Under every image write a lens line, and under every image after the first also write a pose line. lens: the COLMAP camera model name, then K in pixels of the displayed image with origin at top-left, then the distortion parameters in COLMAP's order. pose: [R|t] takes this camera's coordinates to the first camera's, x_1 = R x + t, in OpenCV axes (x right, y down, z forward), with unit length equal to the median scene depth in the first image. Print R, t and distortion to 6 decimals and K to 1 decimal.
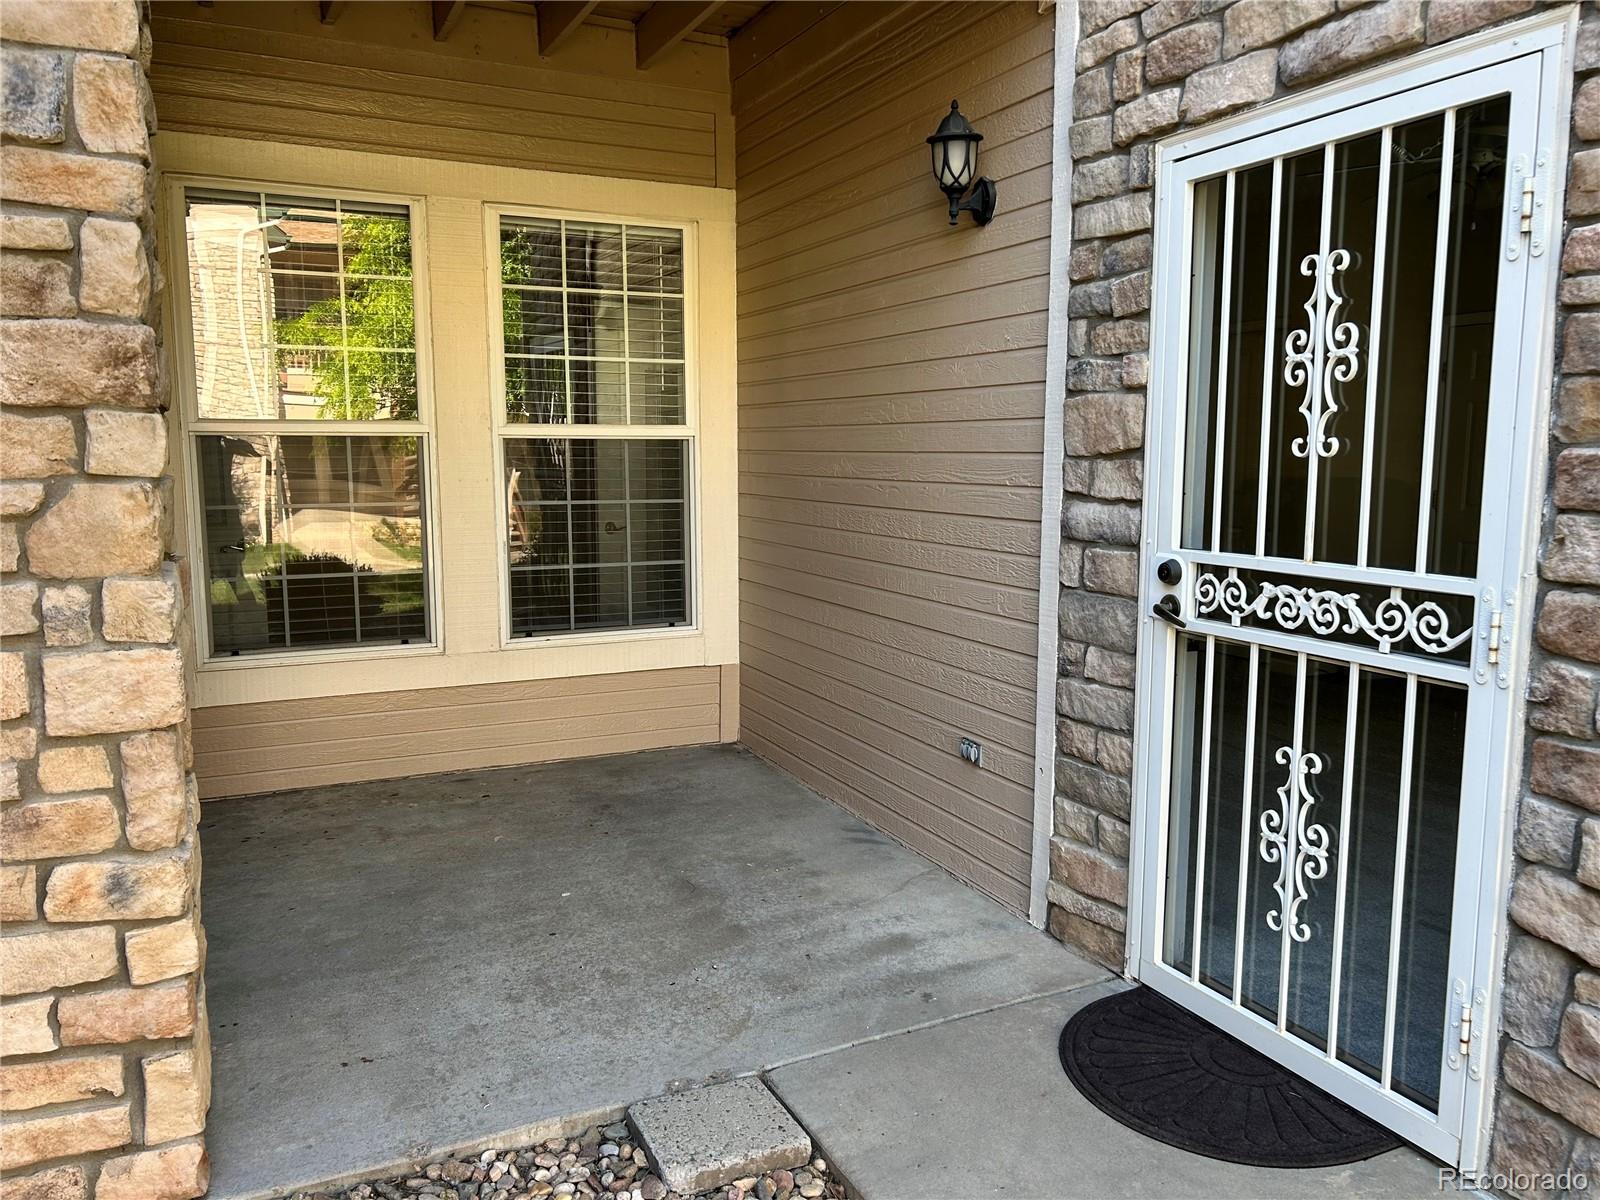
lens RADIAL K [[1205.7, 0, 800.0], [0, 1205.7, 600.0], [0, 0, 1]] dist [0.052548, -0.057926]
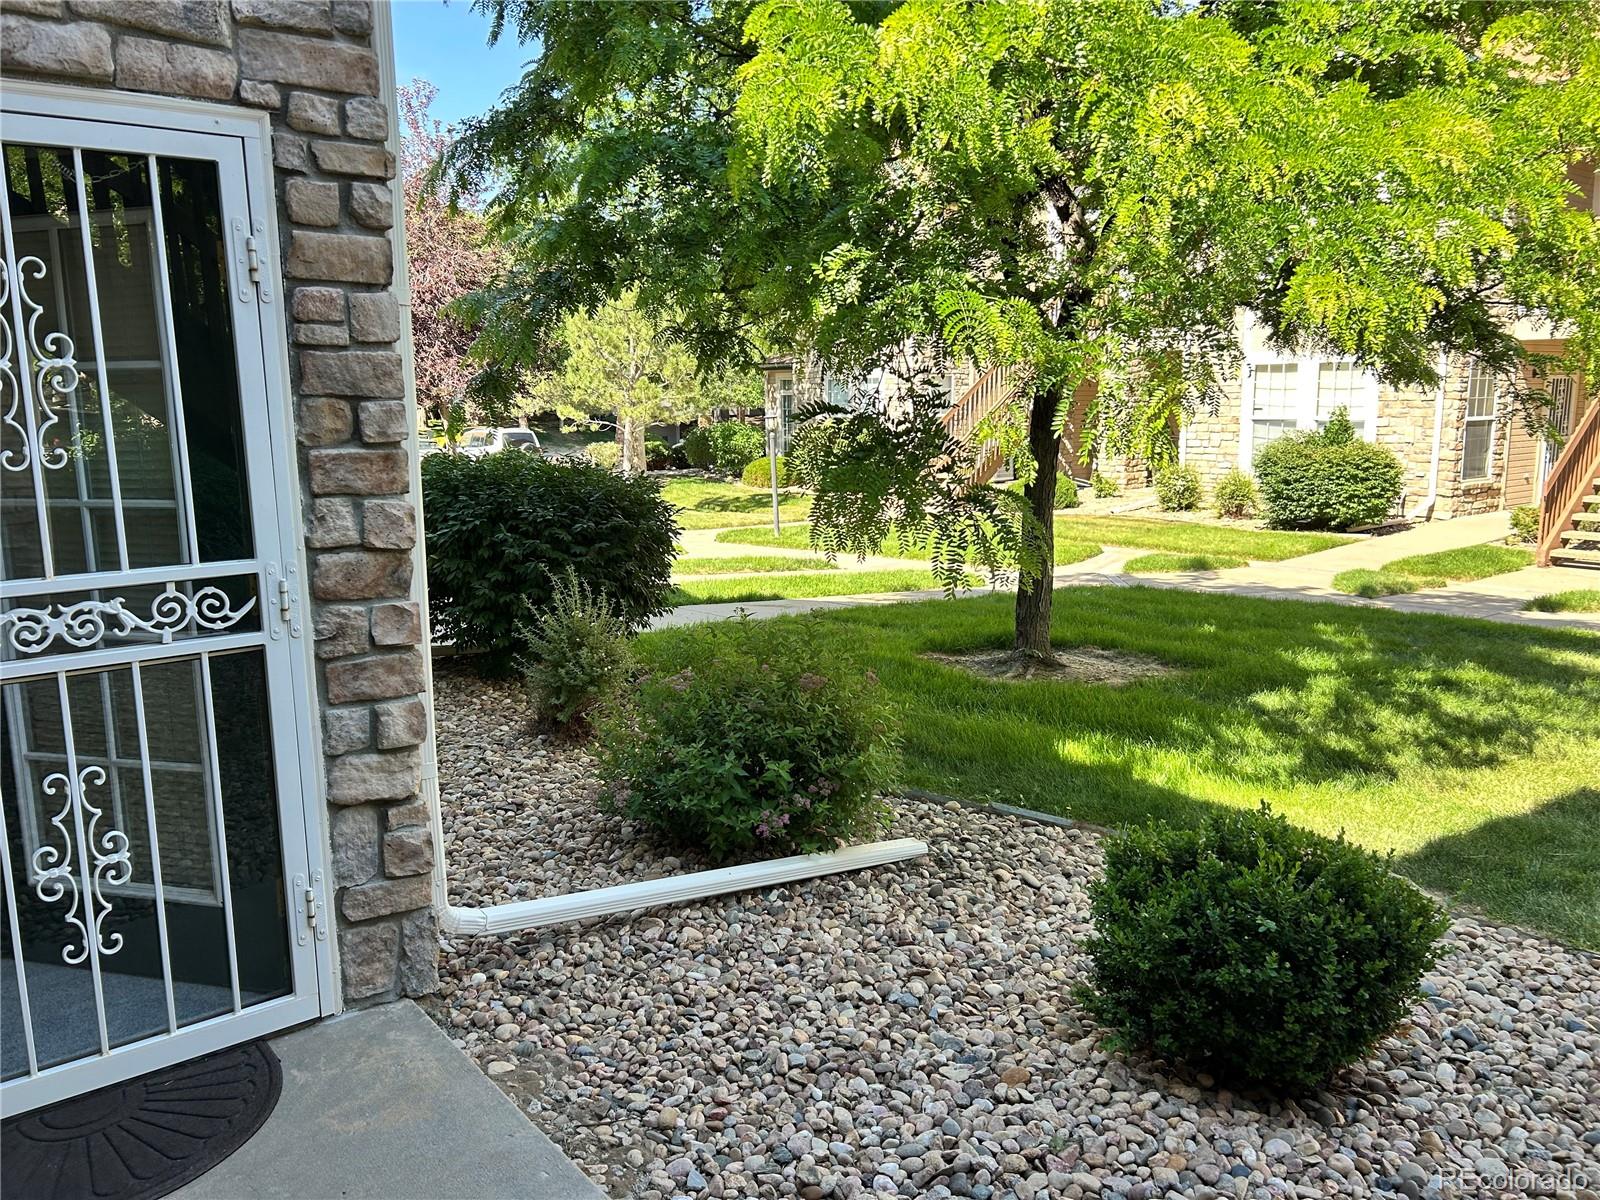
lens RADIAL K [[1205.7, 0, 800.0], [0, 1205.7, 600.0], [0, 0, 1]] dist [0.052548, -0.057926]
pose [[-0.250678, -0.158549, 0.954999, -0.731854], [0.138154, 0.970541, 0.197393, -0.137414], [-0.958162, 0.181419, -0.221390, 0.722348]]
